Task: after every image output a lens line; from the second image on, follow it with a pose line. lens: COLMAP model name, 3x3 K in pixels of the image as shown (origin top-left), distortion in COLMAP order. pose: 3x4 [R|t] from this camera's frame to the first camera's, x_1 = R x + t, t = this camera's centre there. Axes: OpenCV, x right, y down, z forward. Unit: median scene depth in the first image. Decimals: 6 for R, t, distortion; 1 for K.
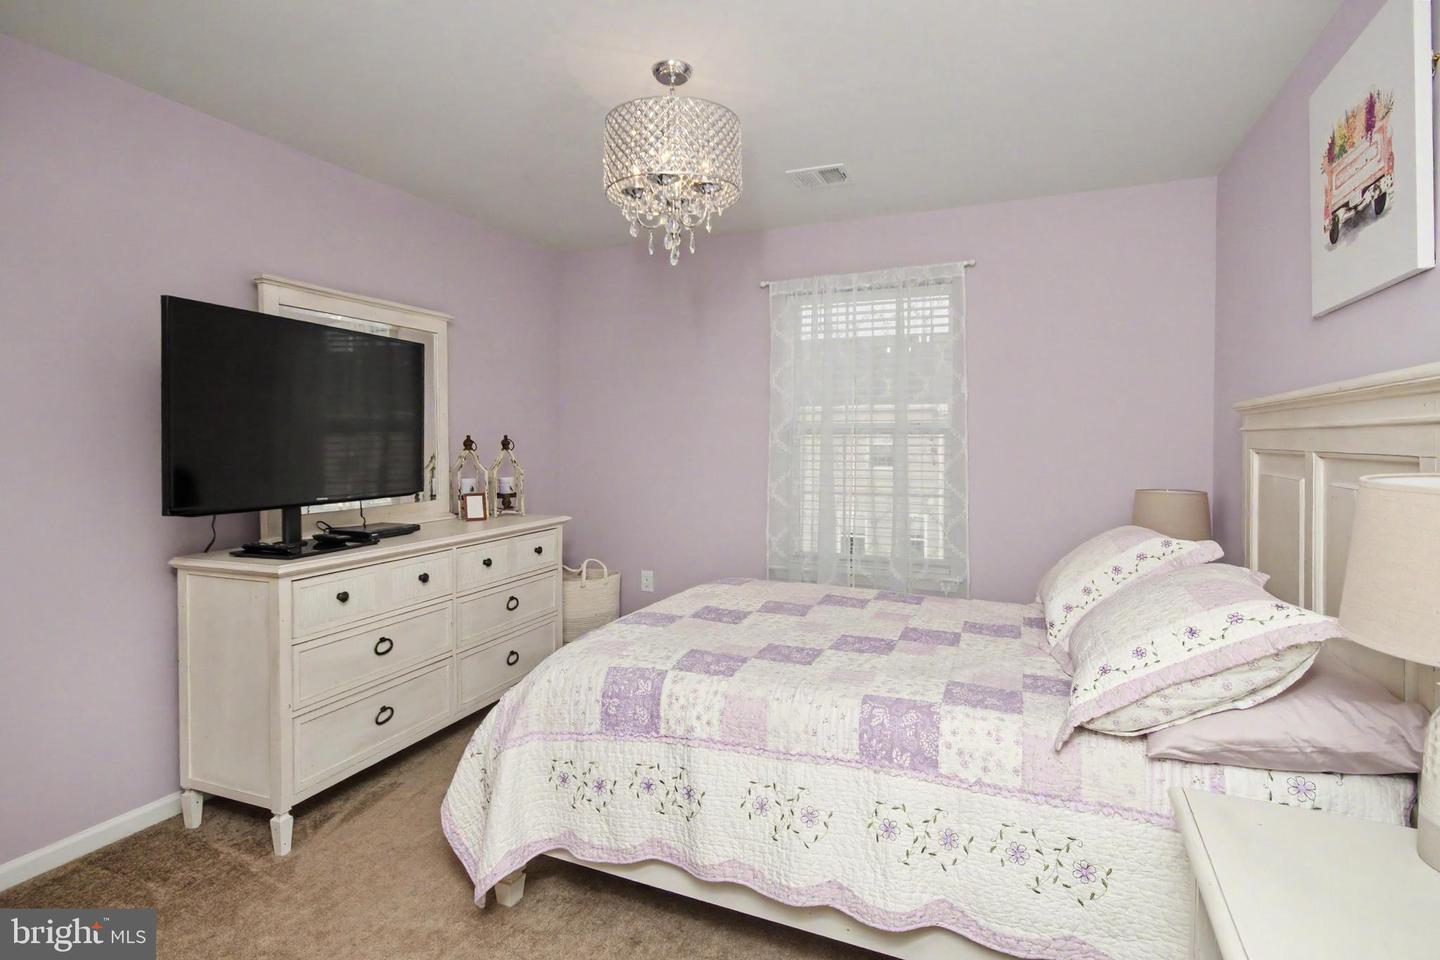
lens RADIAL K [[708.2, 0, 713.0], [0, 708.2, 438.2], [0, 0, 1]] dist [-0.003406, -0.000352]
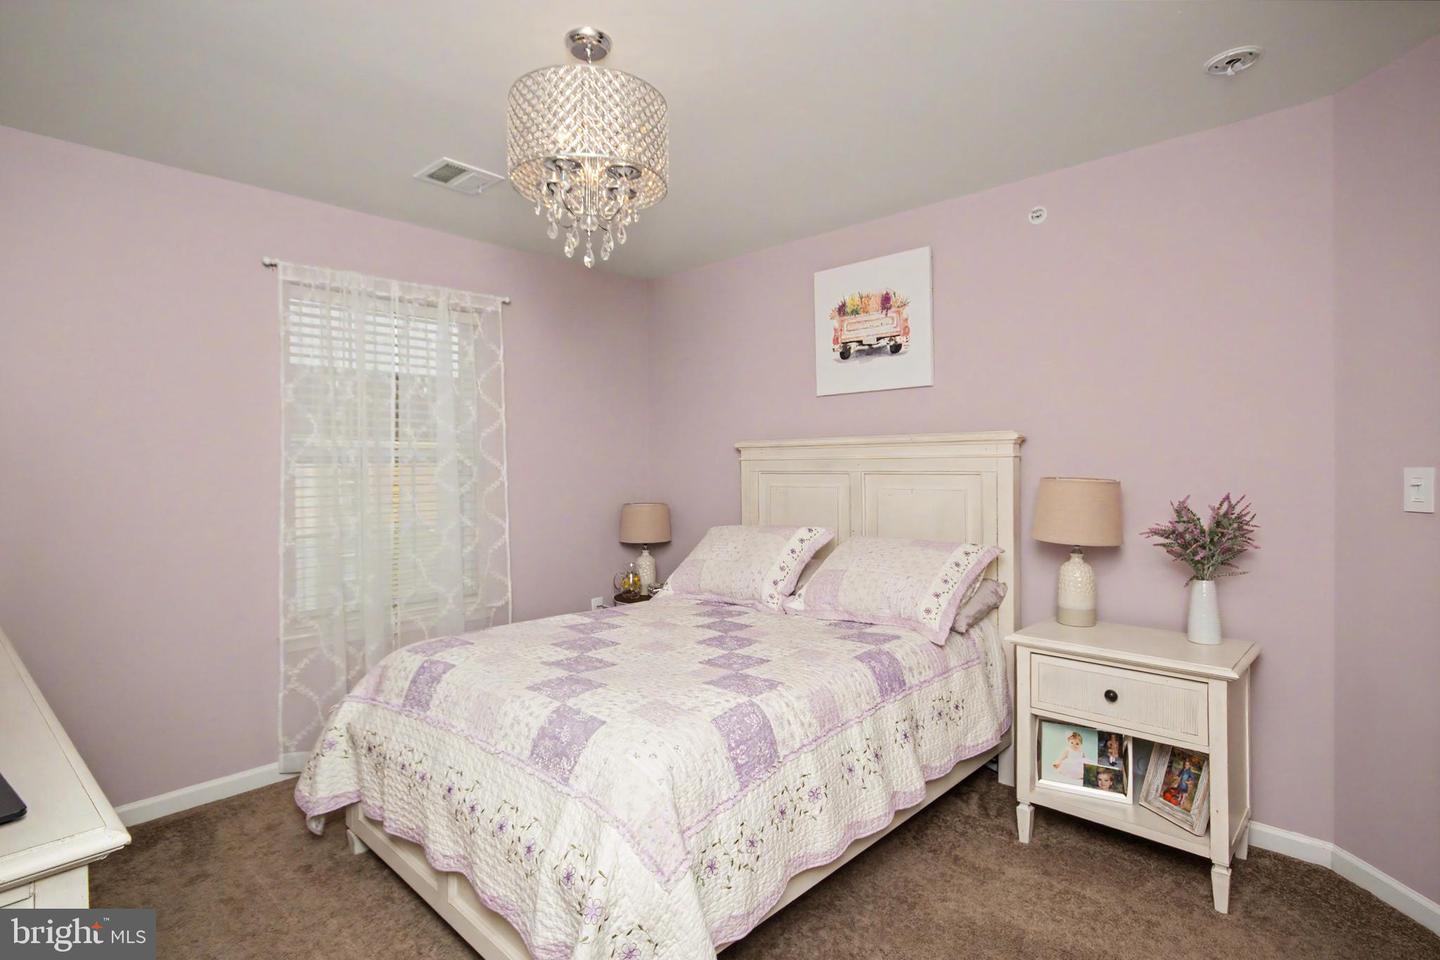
lens RADIAL K [[699.7, 0, 717.8], [0, 699.7, 447.7], [0, 0, 1]] dist [0.000466, -0.000093]
pose [[0.362350, 0.017106, 0.931885, -0.938306], [0.006819, 0.999756, -0.021003, -0.006689], [-0.932017, 0.013965, 0.362145, 0.633783]]
